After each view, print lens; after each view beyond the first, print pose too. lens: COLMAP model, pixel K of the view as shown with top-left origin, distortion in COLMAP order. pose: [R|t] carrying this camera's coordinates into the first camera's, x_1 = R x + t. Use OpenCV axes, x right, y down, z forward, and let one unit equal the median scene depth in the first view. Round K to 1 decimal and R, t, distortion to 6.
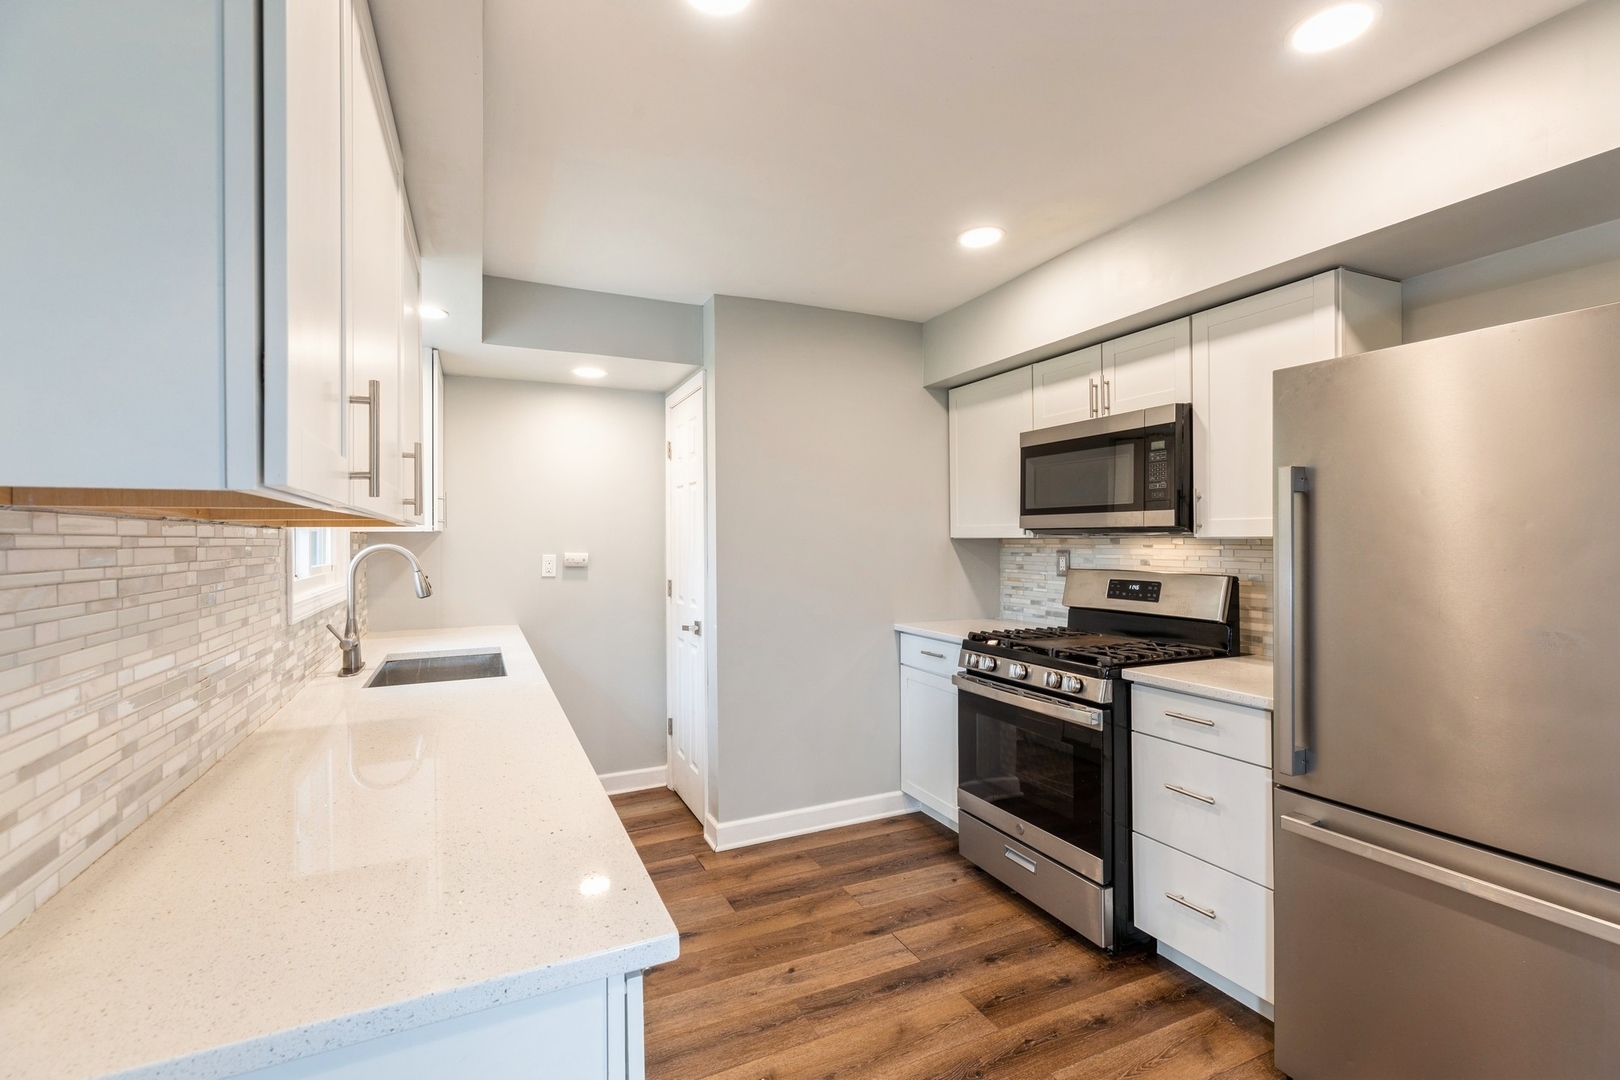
lens RADIAL K [[720.5, 0, 814.0], [0, 720.5, 537.2], [0, 0, 1]] dist [0.004187, 0.000221]
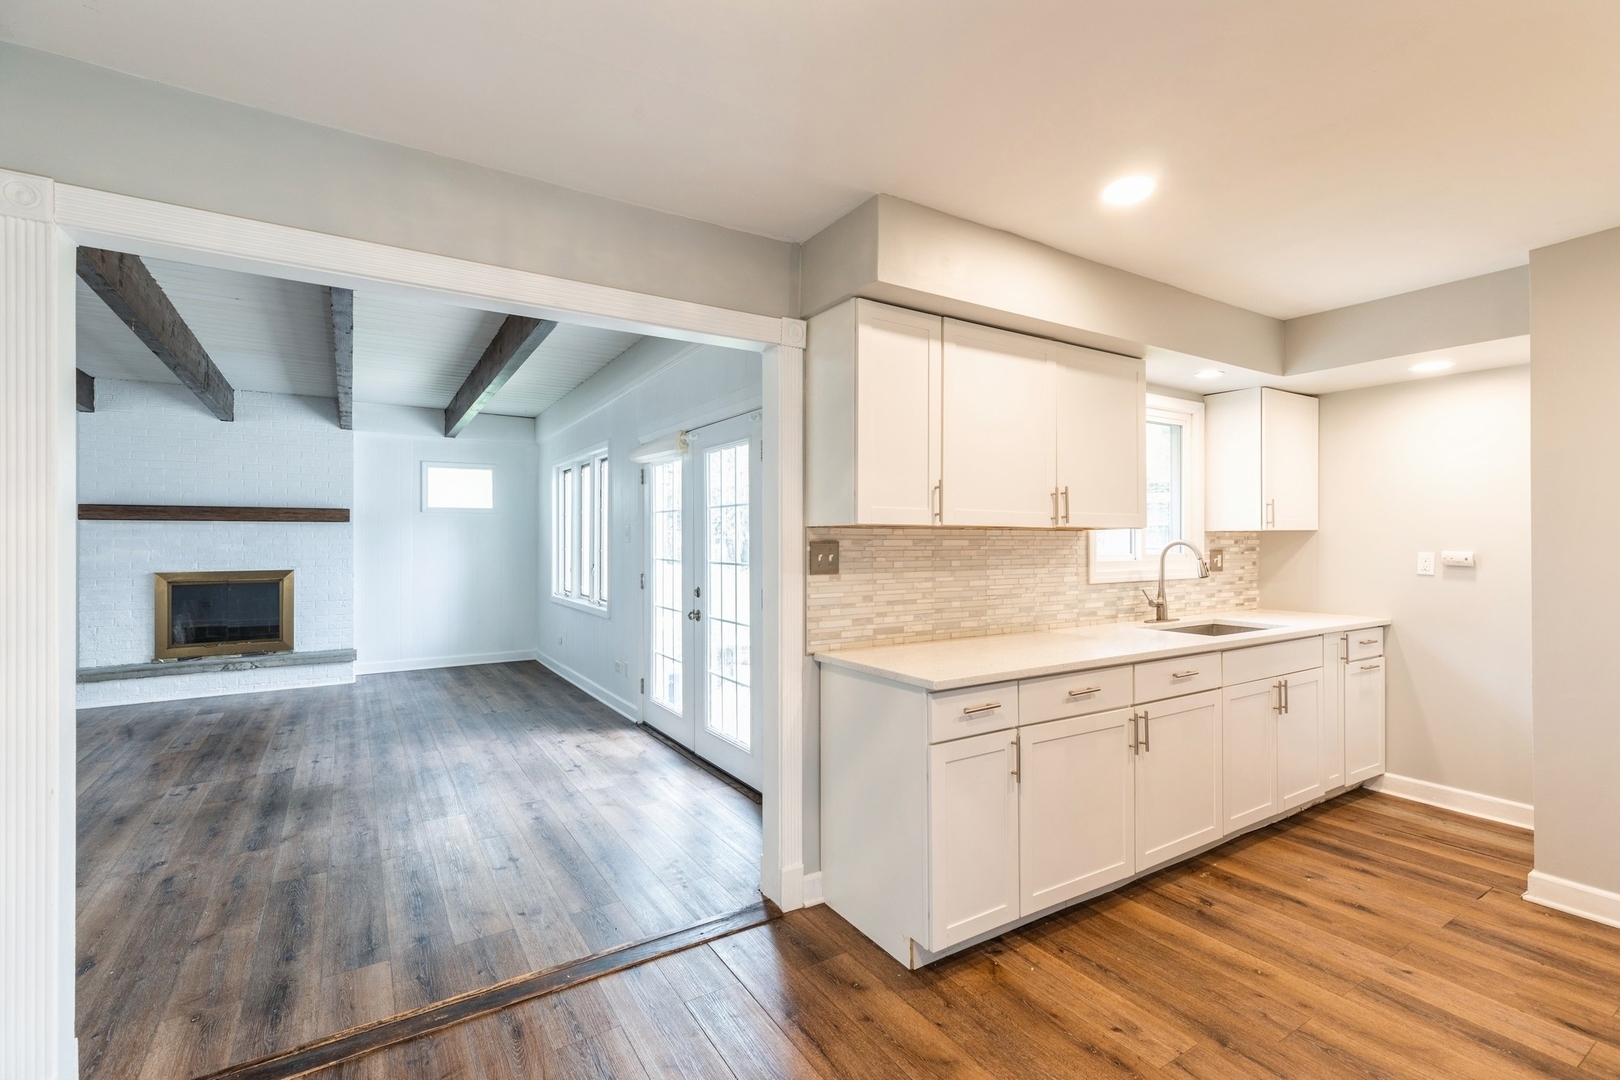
lens RADIAL K [[720.5, 0, 810.7], [0, 720.5, 540.5], [0, 0, 1]] dist [0.004187, 0.000221]
pose [[0.123778, 0.003763, -0.992303, 0.740494], [0.003004, 0.999987, 0.004167, 0.001743], [0.992305, -0.003496, 0.123765, 0.058004]]
